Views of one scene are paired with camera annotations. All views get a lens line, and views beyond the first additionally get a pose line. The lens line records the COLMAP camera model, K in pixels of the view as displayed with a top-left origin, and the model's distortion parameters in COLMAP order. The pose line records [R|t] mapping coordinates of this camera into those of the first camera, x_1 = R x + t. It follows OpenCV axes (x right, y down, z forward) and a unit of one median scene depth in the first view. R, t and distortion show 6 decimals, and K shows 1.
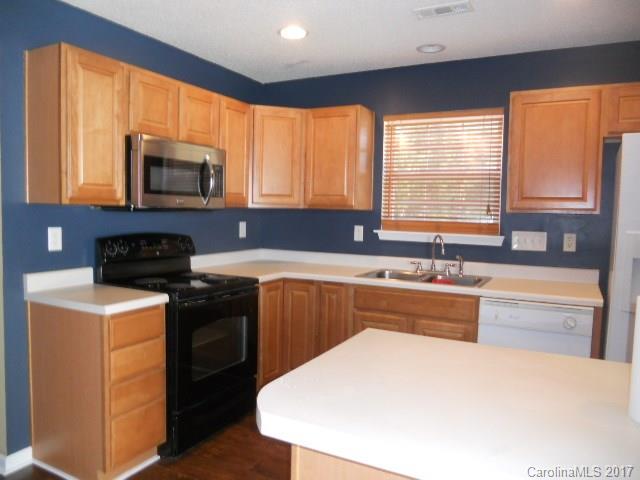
lens RADIAL K [[484.8, 0, 320.0], [0, 484.8, 240.0], [0, 0, 1]] dist [-0.081012, 0.056390]
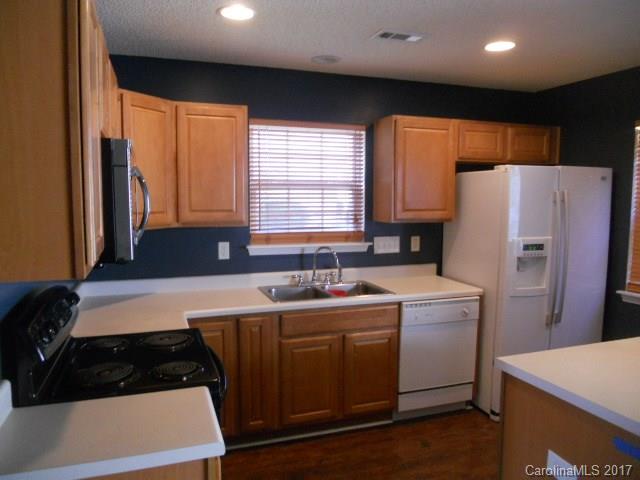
lens RADIAL K [[484.8, 0, 320.0], [0, 484.8, 240.0], [0, 0, 1]] dist [-0.081012, 0.056390]
pose [[0.681187, -0.085154, 0.727141, -0.497311], [0.057938, 0.996368, 0.062407, -0.088300], [-0.729814, -0.000382, 0.683646, 0.315209]]
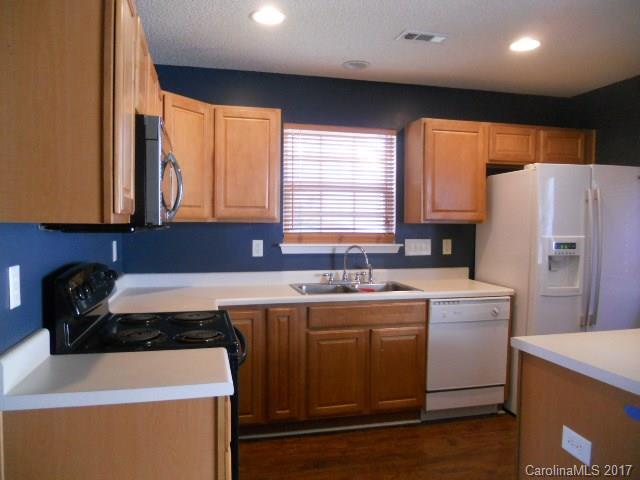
lens RADIAL K [[484.8, 0, 320.0], [0, 484.8, 240.0], [0, 0, 1]] dist [-0.081012, 0.056390]
pose [[0.748975, -0.039511, 0.661419, -0.496620], [0.050832, 0.998705, 0.002099, -0.028671], [-0.660645, 0.032049, 0.750014, 0.271595]]
